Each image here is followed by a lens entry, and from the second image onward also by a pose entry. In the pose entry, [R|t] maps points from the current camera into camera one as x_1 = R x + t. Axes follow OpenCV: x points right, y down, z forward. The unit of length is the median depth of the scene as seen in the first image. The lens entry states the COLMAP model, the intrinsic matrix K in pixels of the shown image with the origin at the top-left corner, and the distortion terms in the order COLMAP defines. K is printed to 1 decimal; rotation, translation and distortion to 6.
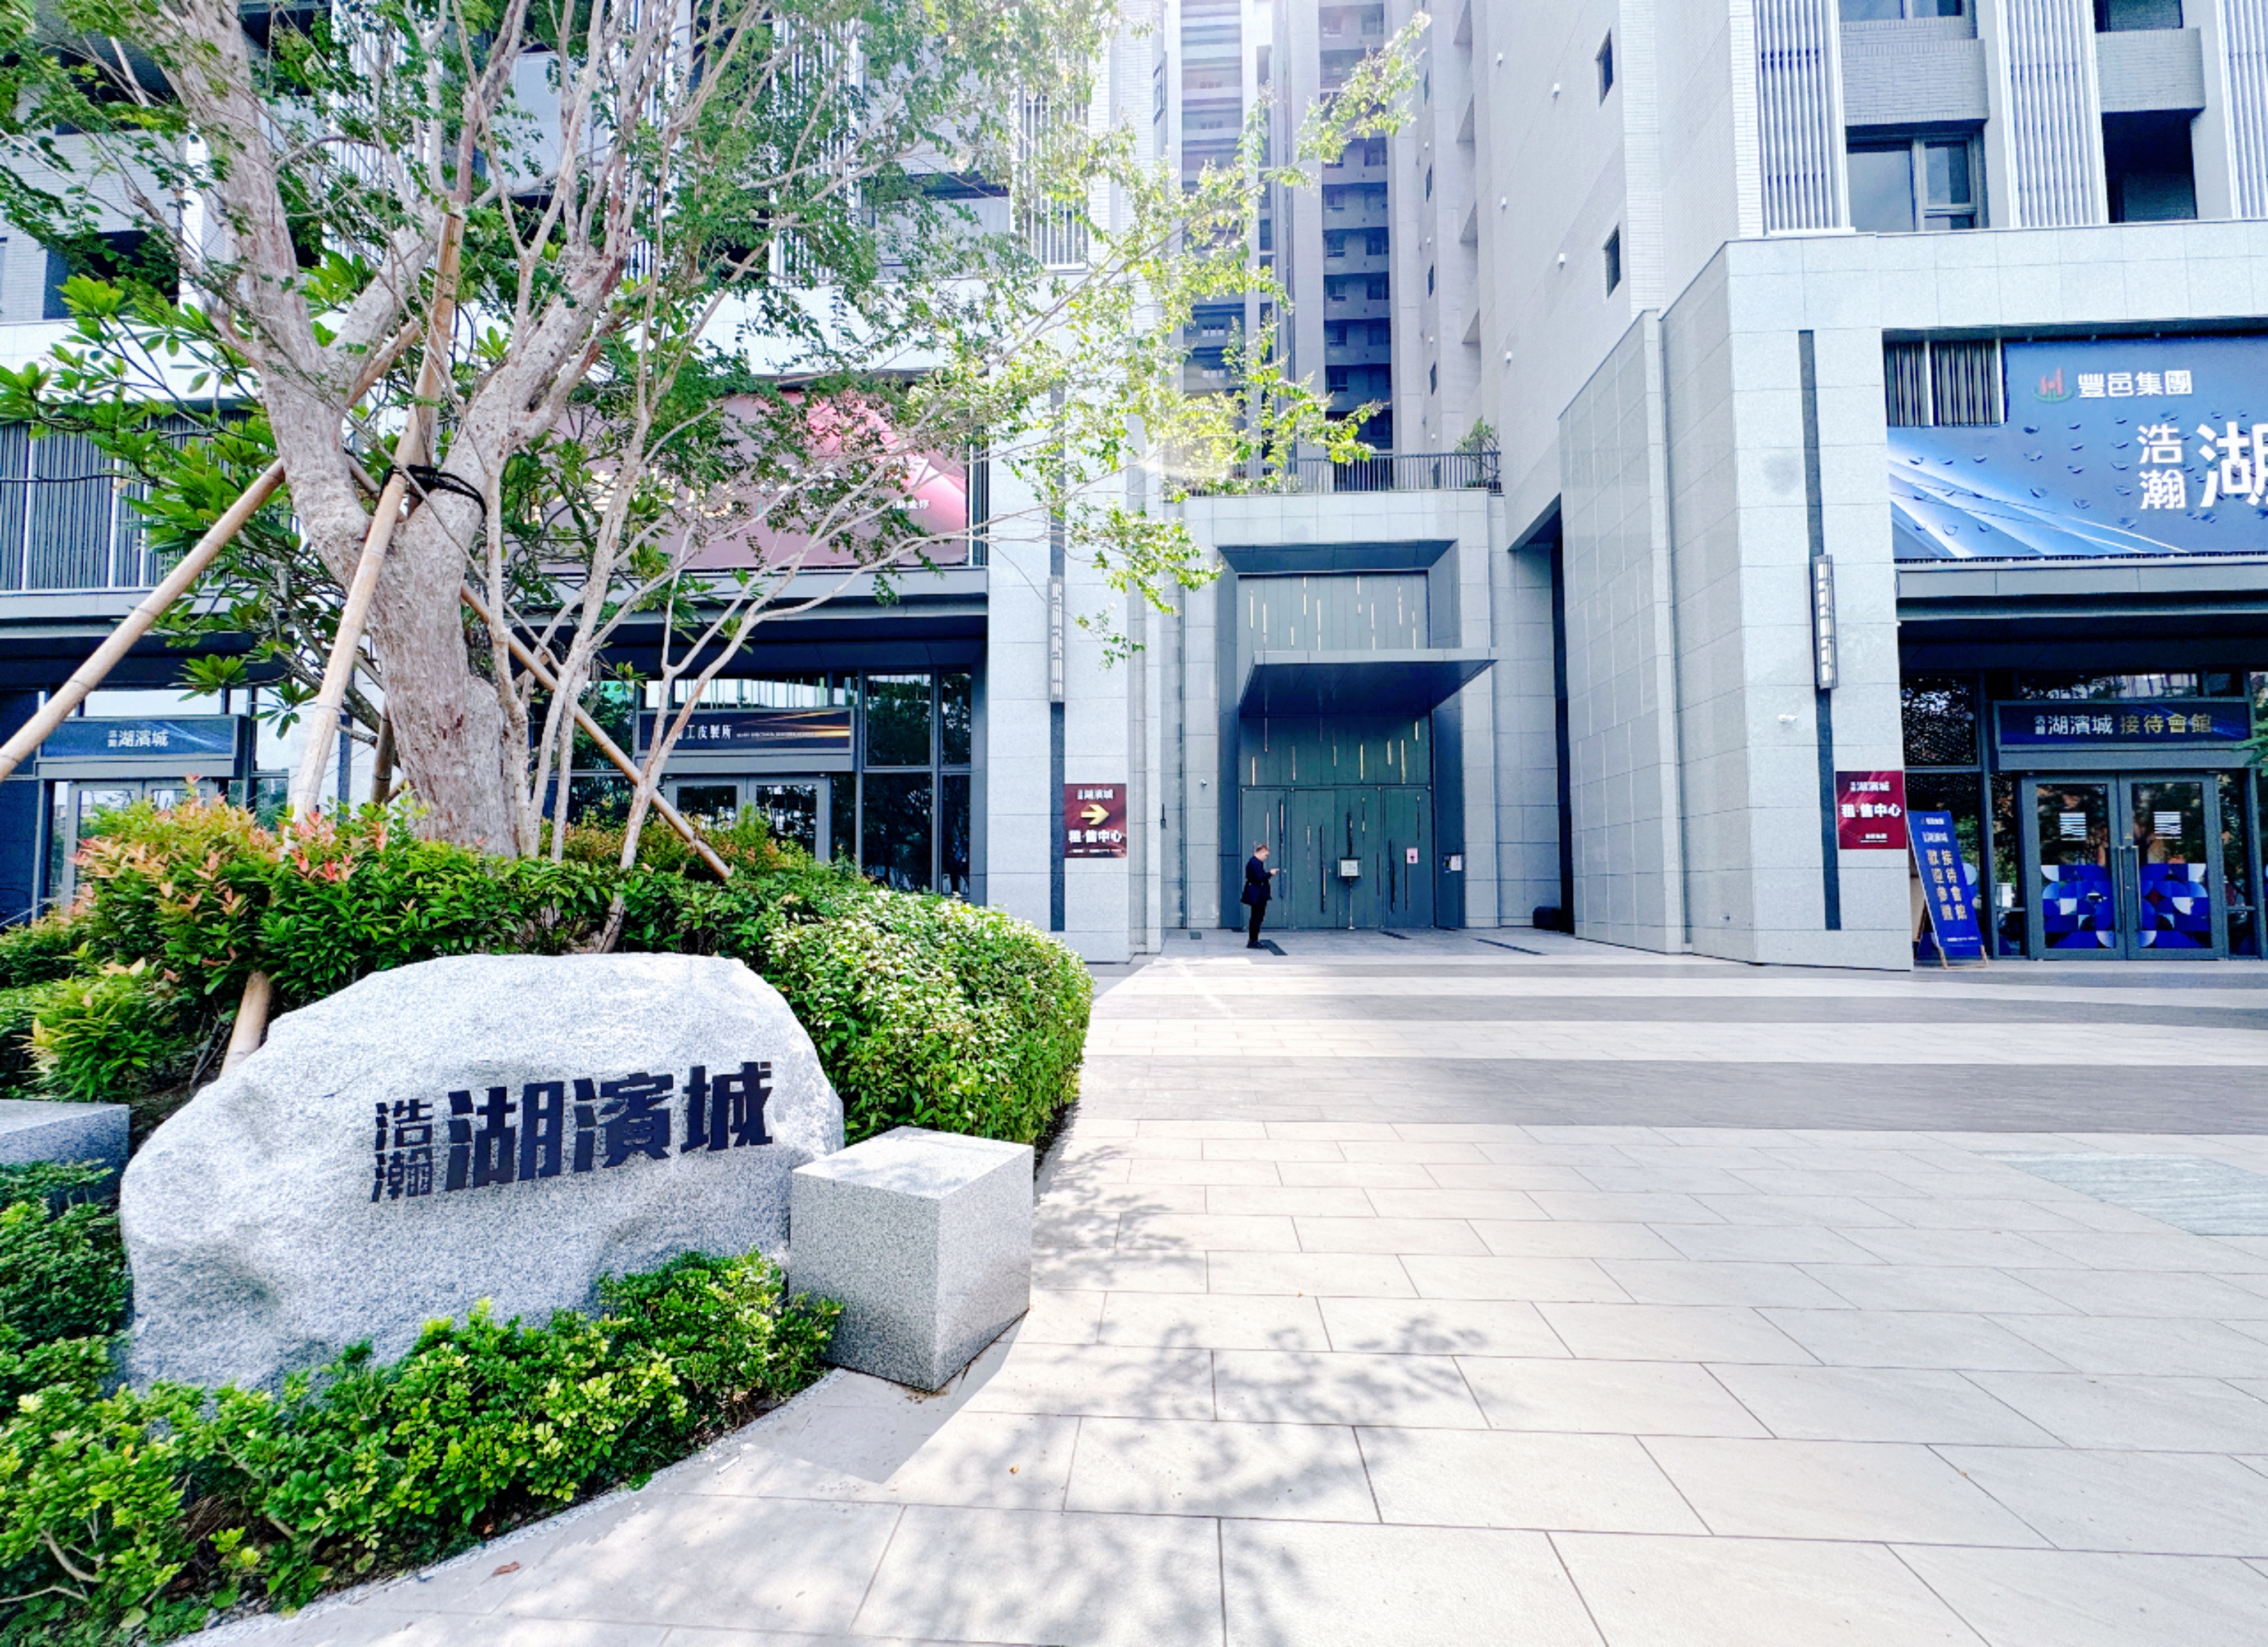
lens RADIAL K [[957.0, 0, 1134.8], [0, 957.0, 844.7], [0, 0, 1]] dist [-0.000616, 0.000096]
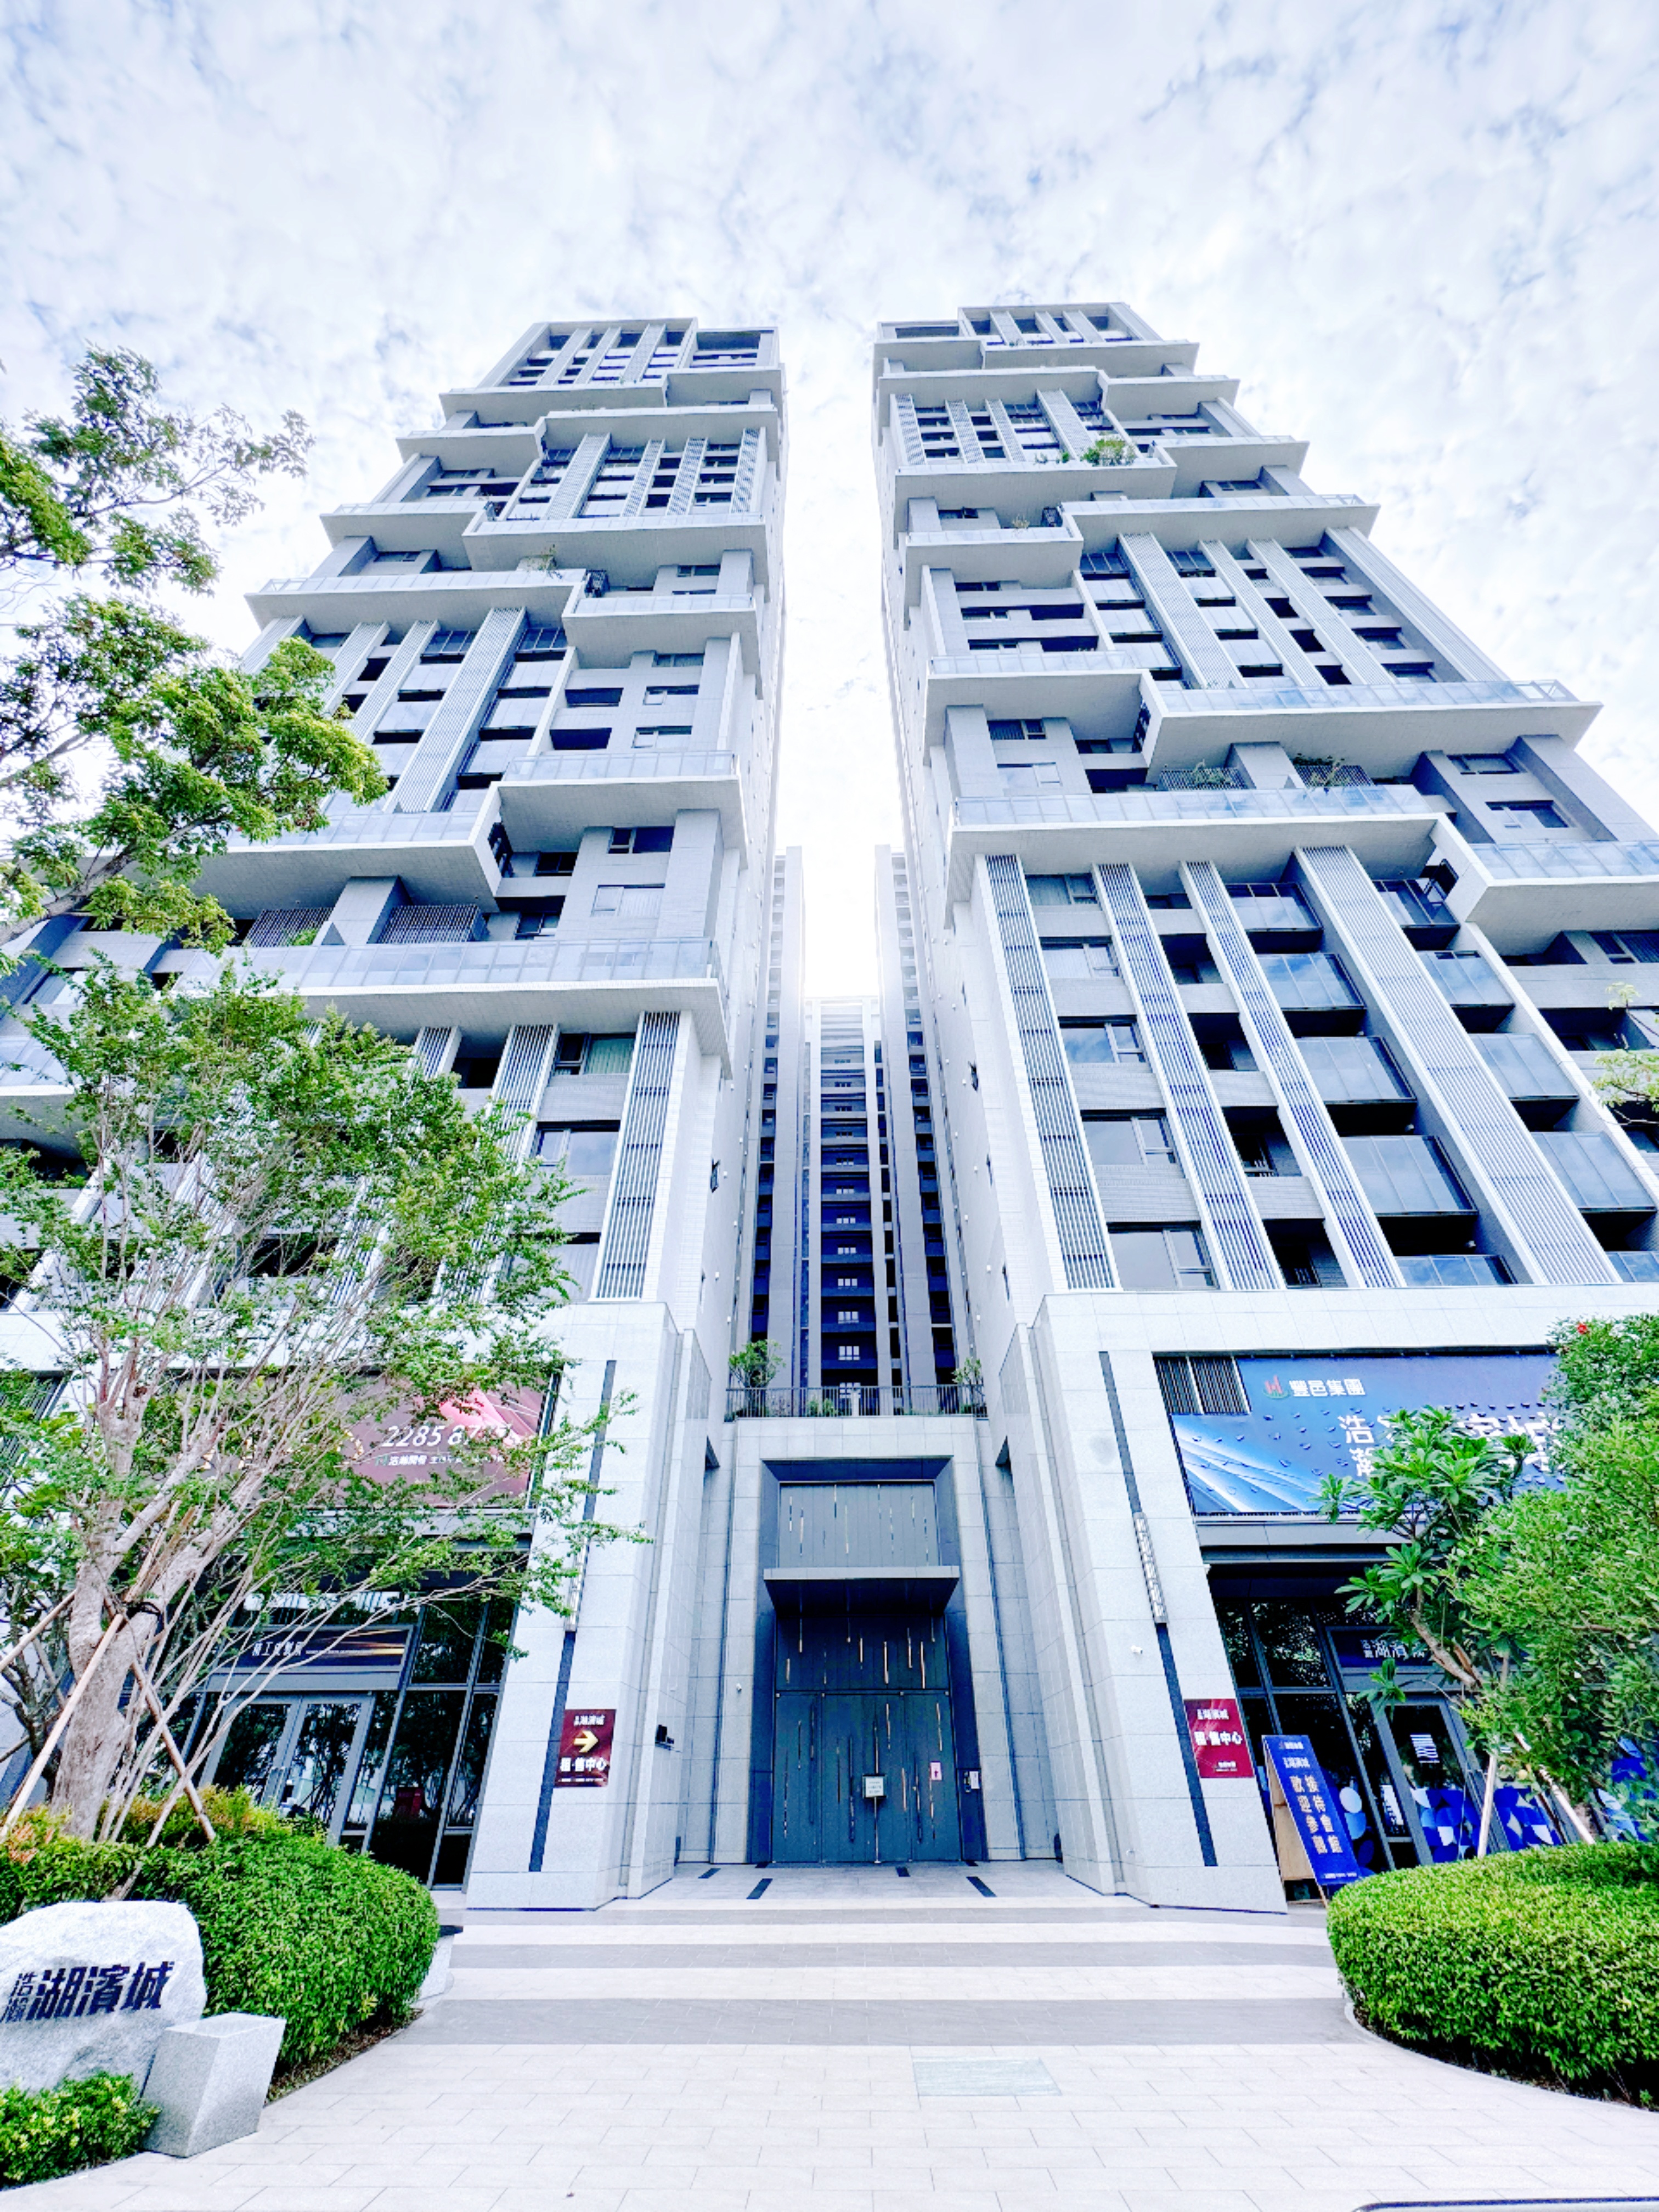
lens RADIAL K [[893.7, 0, 832.1], [0, 893.7, 1088.4], [0, 0, 1]] dist [-0.003394, 0.000314]
pose [[0.998827, 0.028130, 0.039422, 0.200614], [0.000146, 0.812260, -0.583296, -0.044928], [-0.048429, 0.582617, 0.811303, -0.389377]]
